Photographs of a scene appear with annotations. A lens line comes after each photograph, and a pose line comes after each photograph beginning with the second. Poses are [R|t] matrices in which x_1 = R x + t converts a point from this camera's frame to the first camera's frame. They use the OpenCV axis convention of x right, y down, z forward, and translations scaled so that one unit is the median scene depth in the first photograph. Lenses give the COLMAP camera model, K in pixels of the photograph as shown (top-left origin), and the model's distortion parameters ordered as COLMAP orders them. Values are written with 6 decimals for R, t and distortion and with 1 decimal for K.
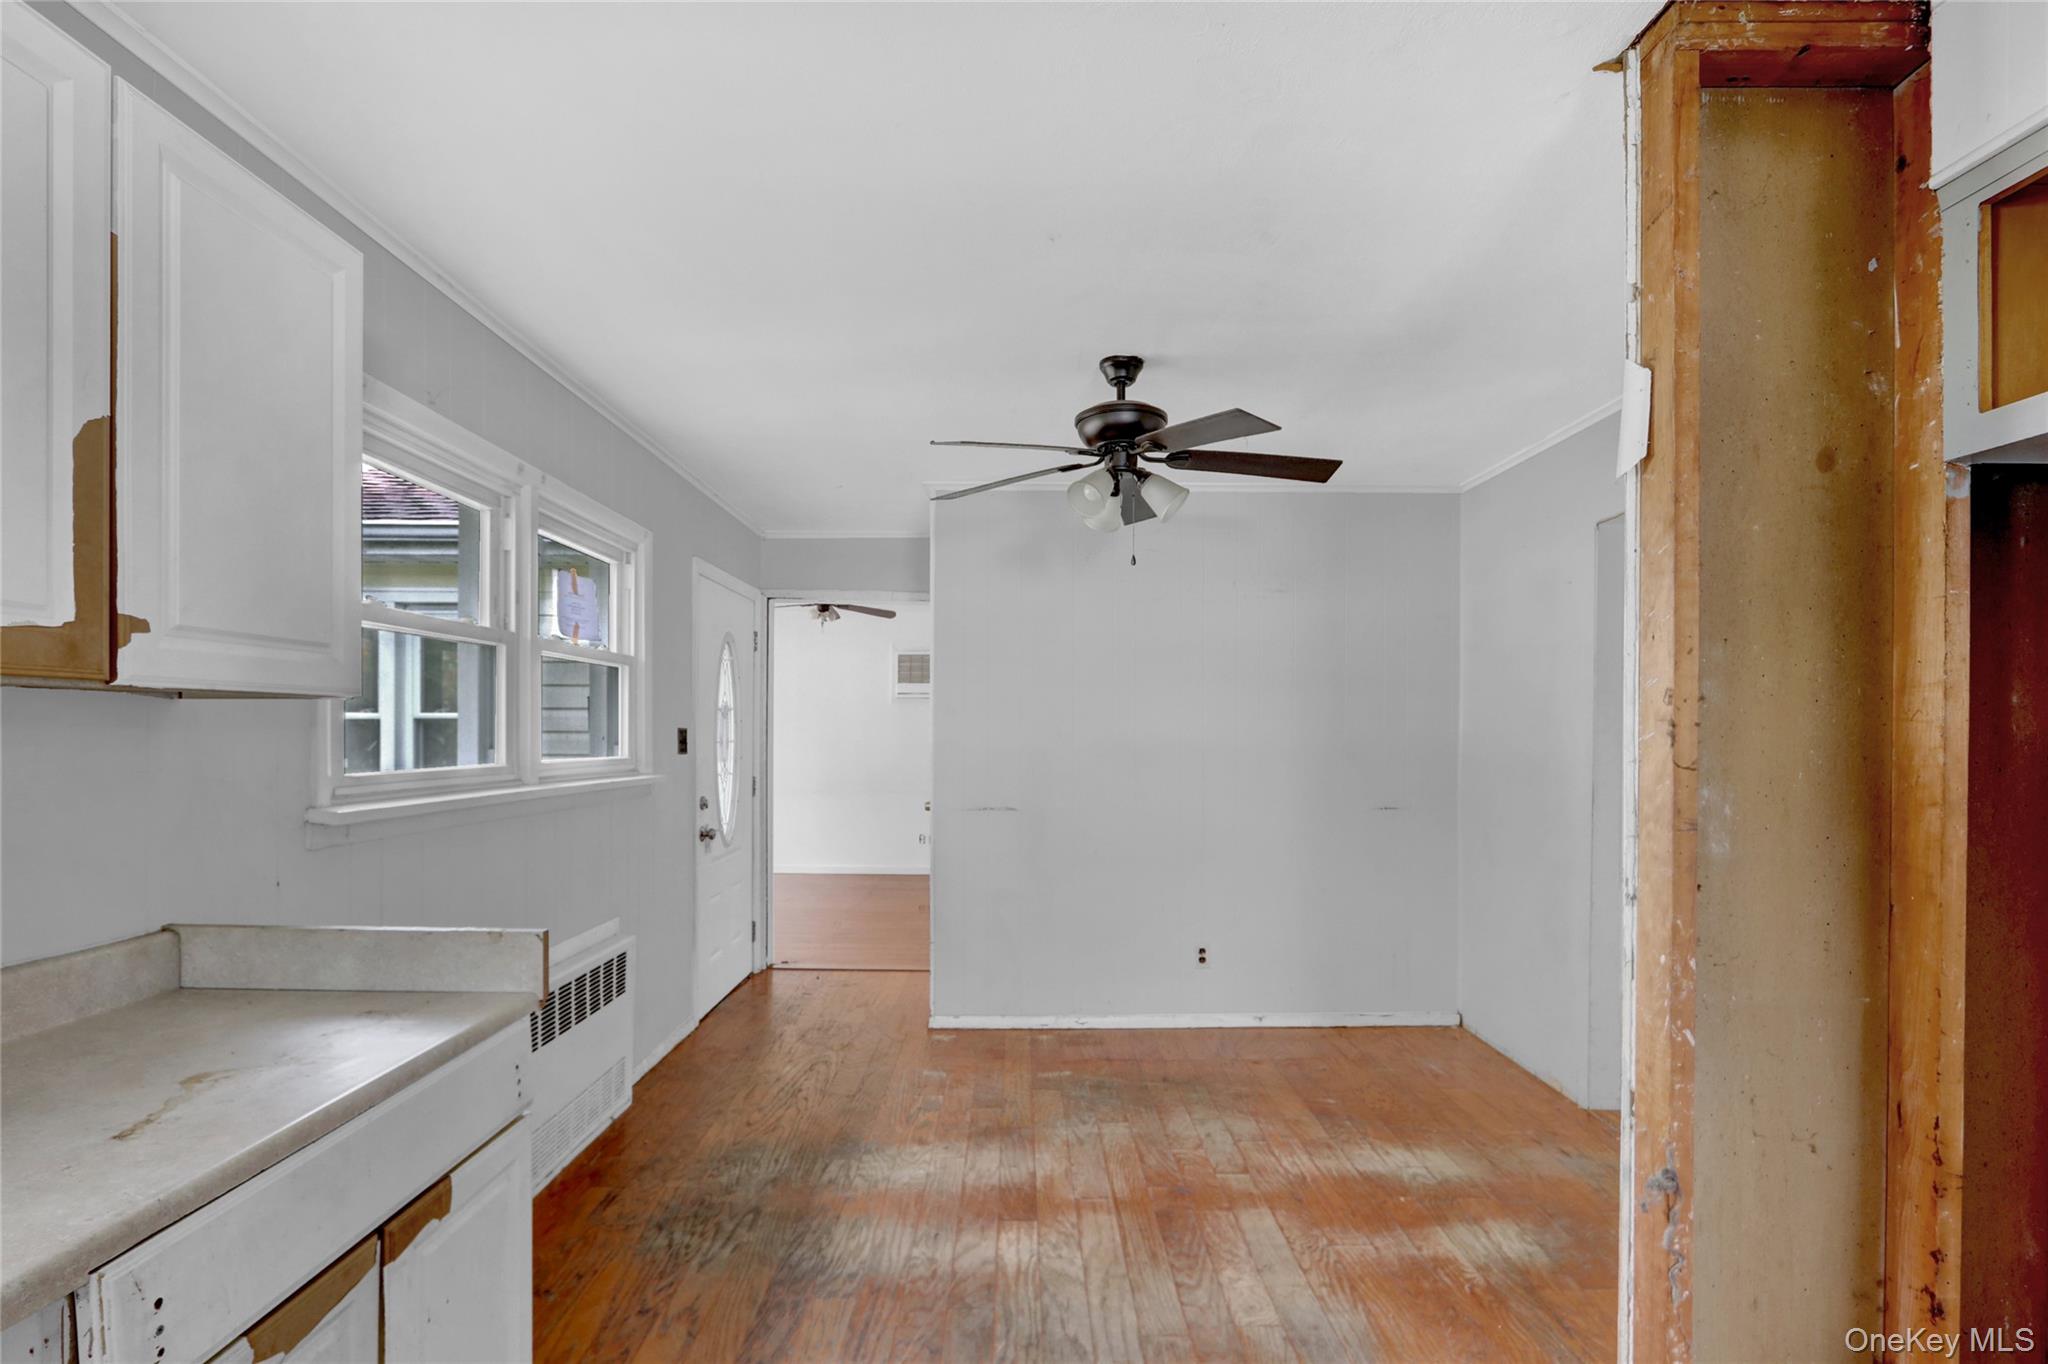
lens RADIAL K [[962.8, 0, 1014.6], [0, 962.8, 763.1], [0, 0, 1]] dist [-0.001111, 0.000023]
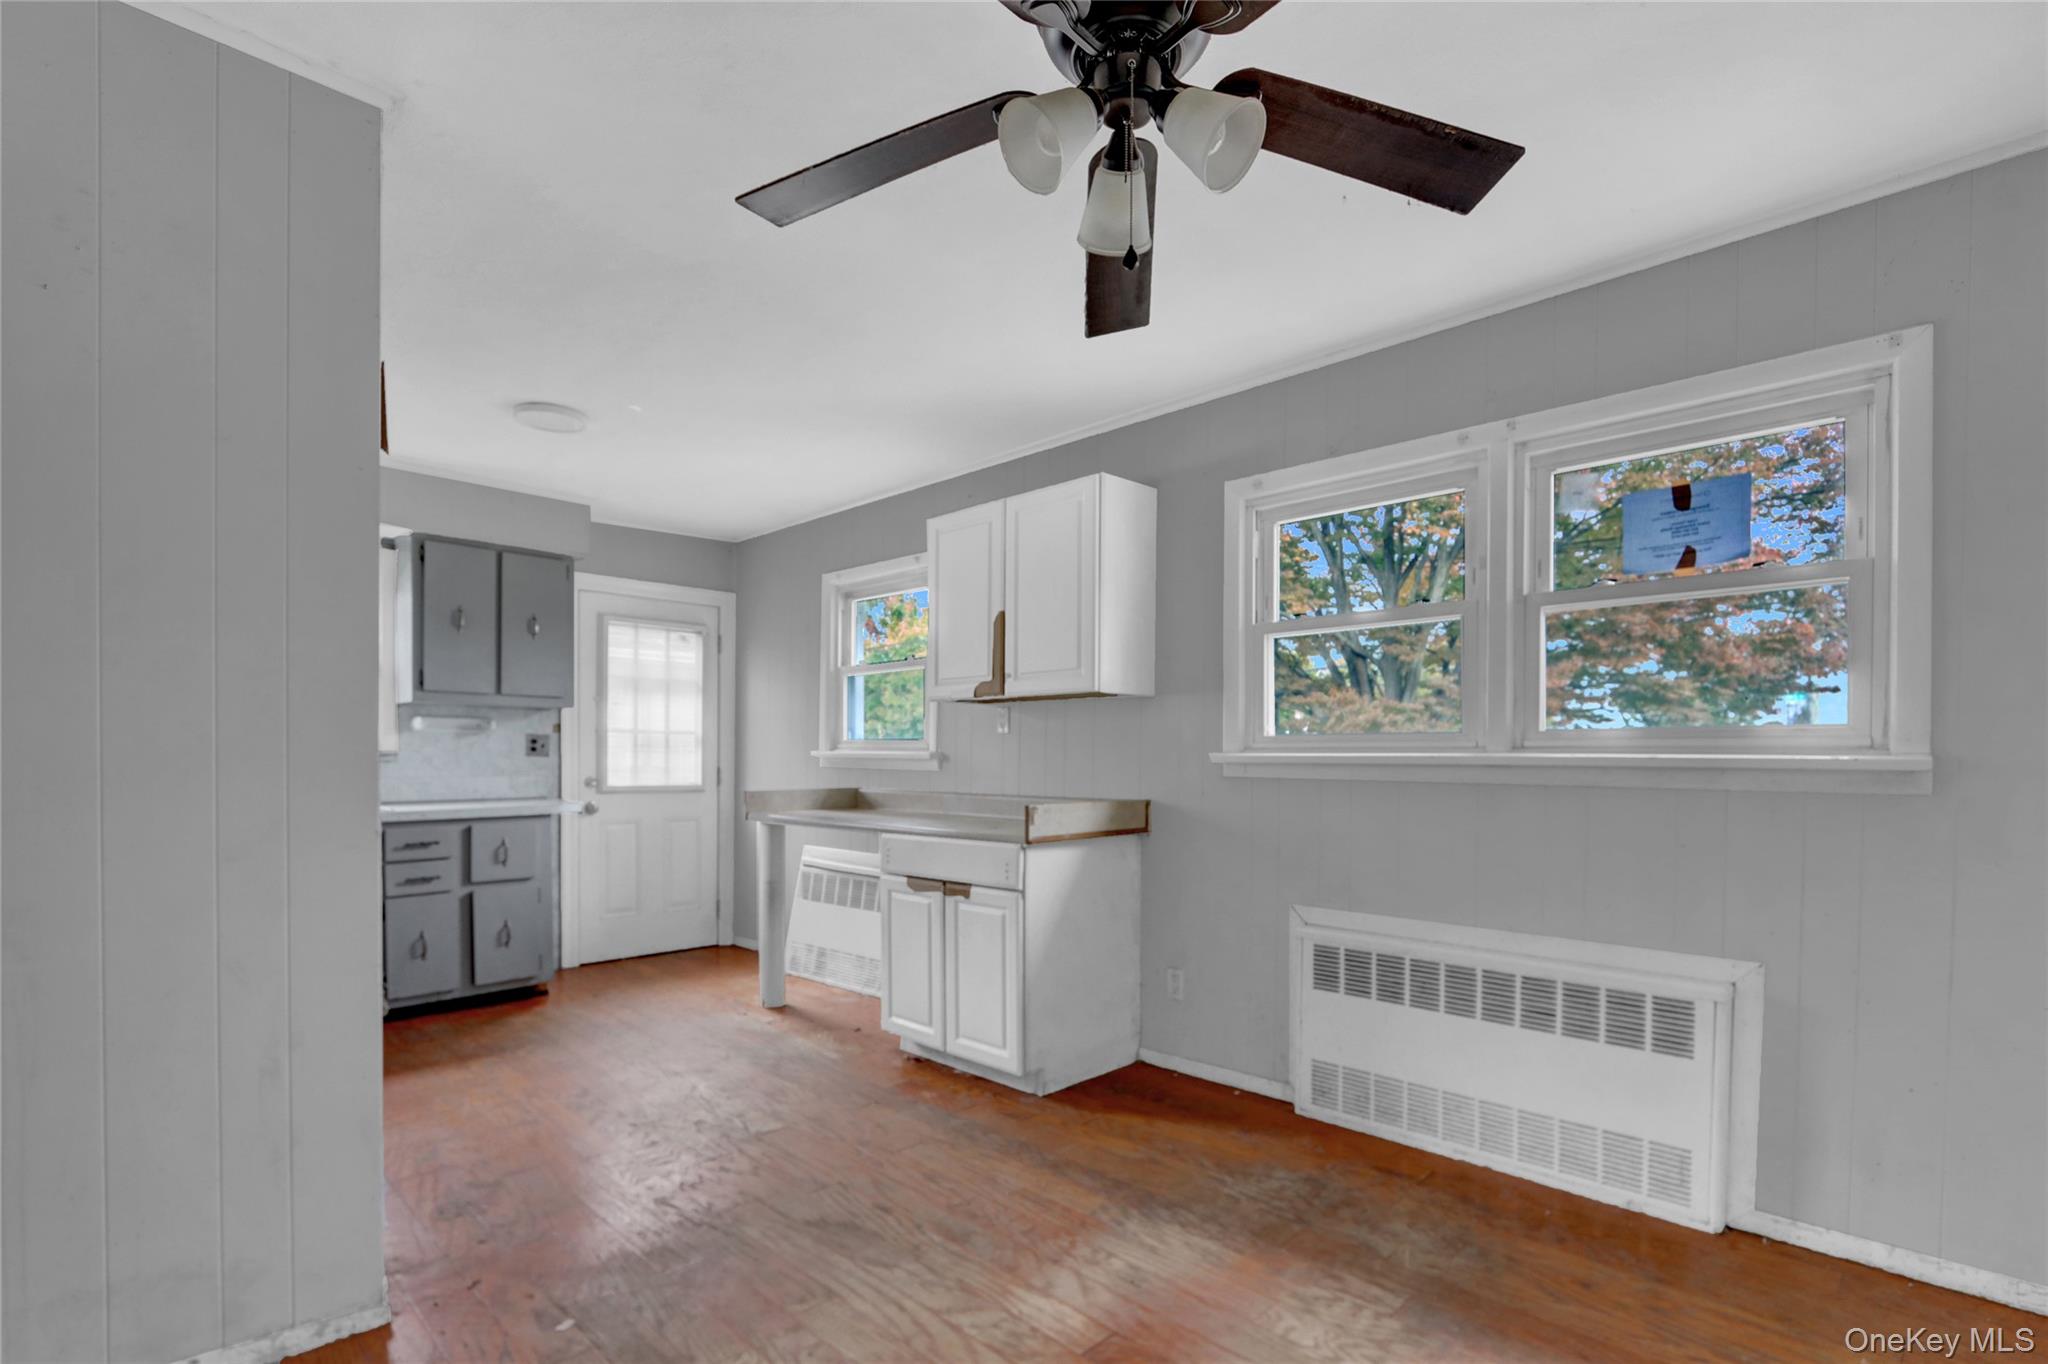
lens RADIAL K [[962.8, 0, 1014.6], [0, 962.8, 763.1], [0, 0, 1]] dist [-0.001111, 0.000023]
pose [[-0.707273, -0.006405, -0.706912, 0.607266], [-0.030746, 0.999291, 0.021708, 0.032488], [0.706272, 0.037088, -0.706969, 1.573791]]
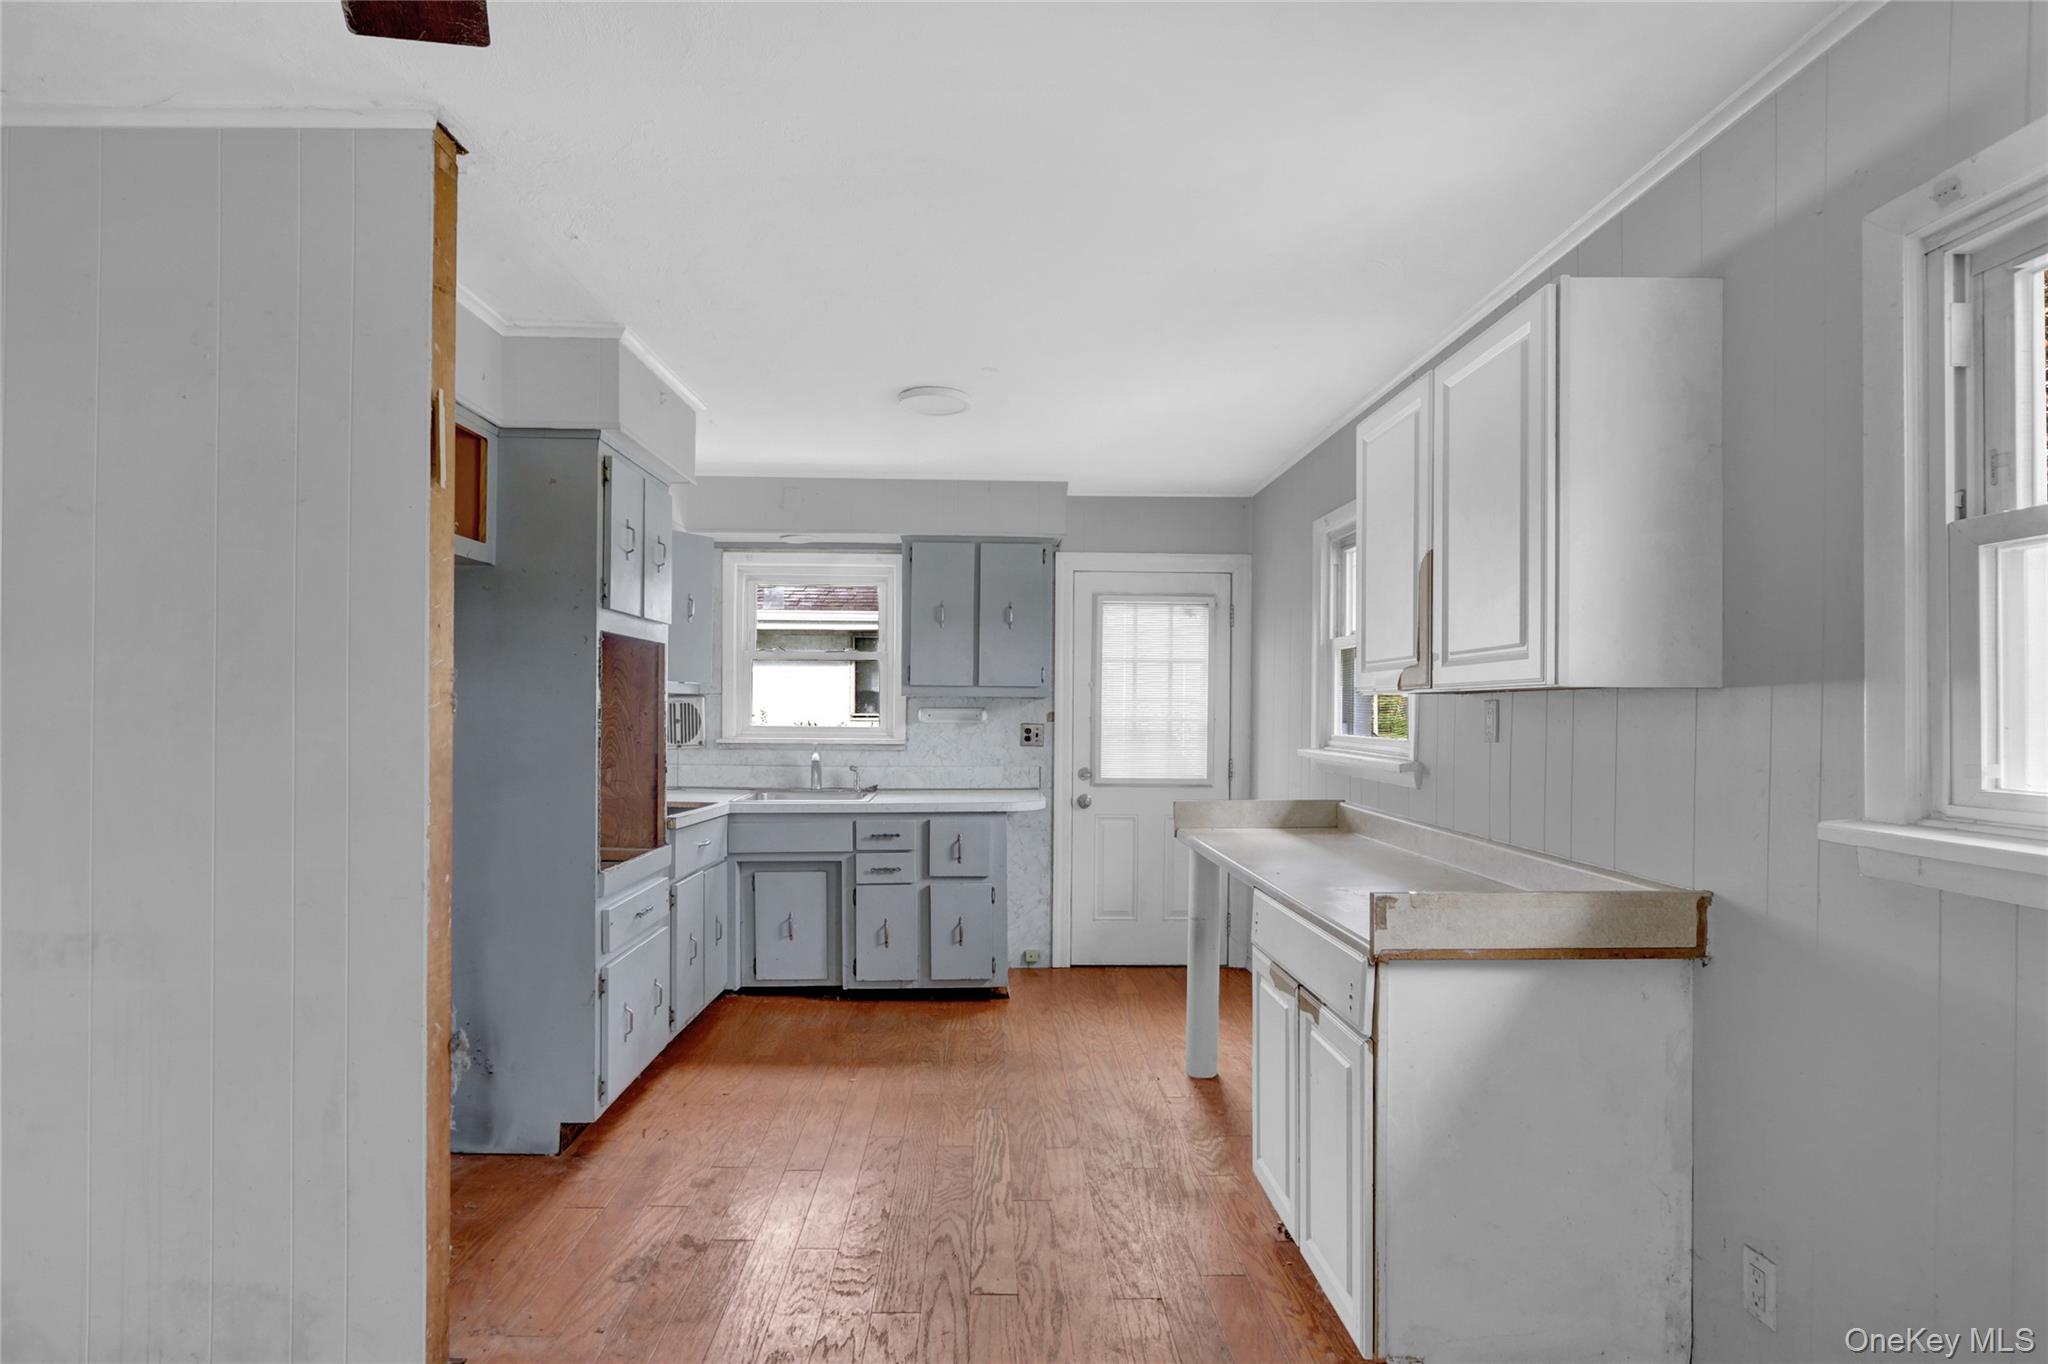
lens RADIAL K [[958.9, 0, 1002.8], [0, 958.9, 704.5], [0, 0, 1]] dist [-0.009635, 0.000282]
pose [[-0.999584, -0.013526, -0.025465, -0.021175], [-0.014176, 0.999574, 0.025498, -0.043785], [0.025109, 0.025848, -0.999351, 1.396253]]
